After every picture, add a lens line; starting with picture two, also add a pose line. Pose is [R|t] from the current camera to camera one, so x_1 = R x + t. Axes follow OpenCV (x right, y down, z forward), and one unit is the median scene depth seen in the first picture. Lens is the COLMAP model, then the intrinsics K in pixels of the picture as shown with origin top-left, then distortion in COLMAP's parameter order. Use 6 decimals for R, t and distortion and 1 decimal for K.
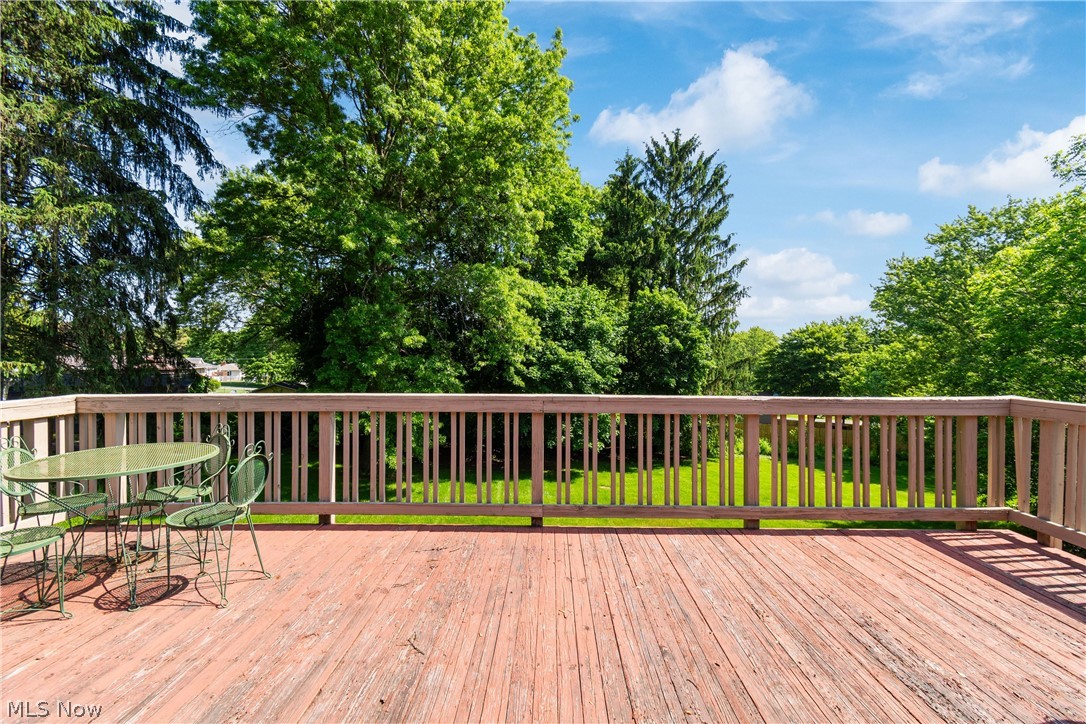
lens RADIAL K [[467.1, 0, 542.2], [0, 467.1, 357.9], [0, 0, 1]] dist [-0.018579, -0.000465]
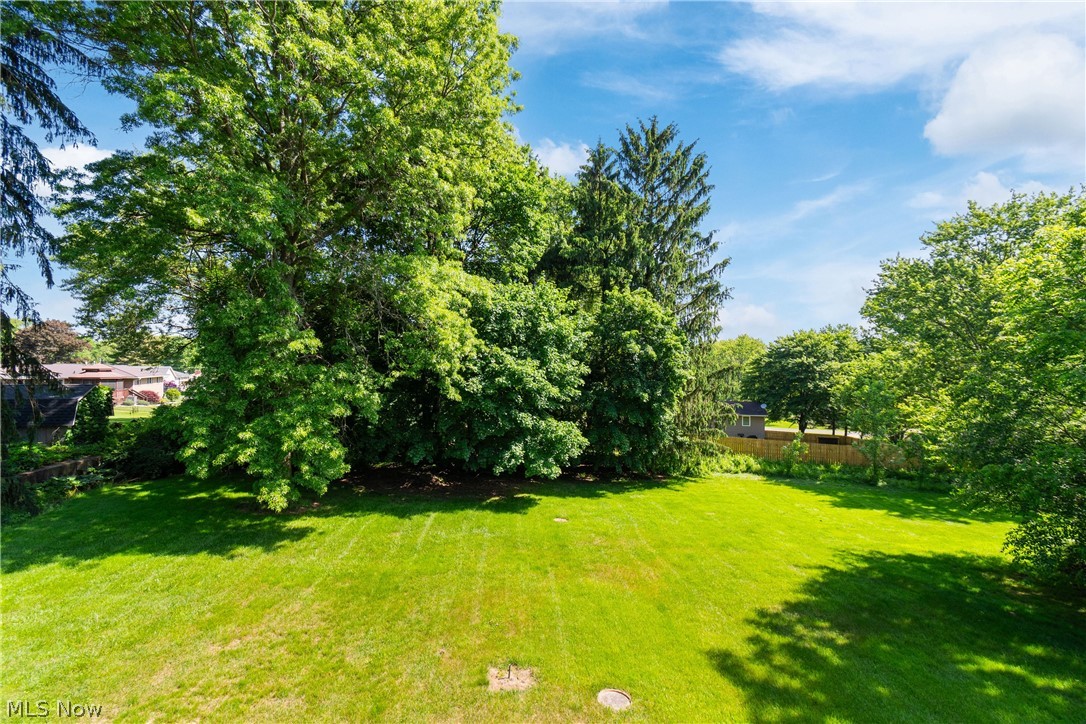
lens RADIAL K [[463.2, 0, 547.7], [0, 463.2, 360.2], [0, 0, 1]] dist [-0.022562, -0.000179]
pose [[0.999664, 0.000843, 0.025890, 0.064002], [-0.000507, 0.999915, -0.013006, -0.001028], [-0.025899, 0.012988, 0.999580, 0.116909]]
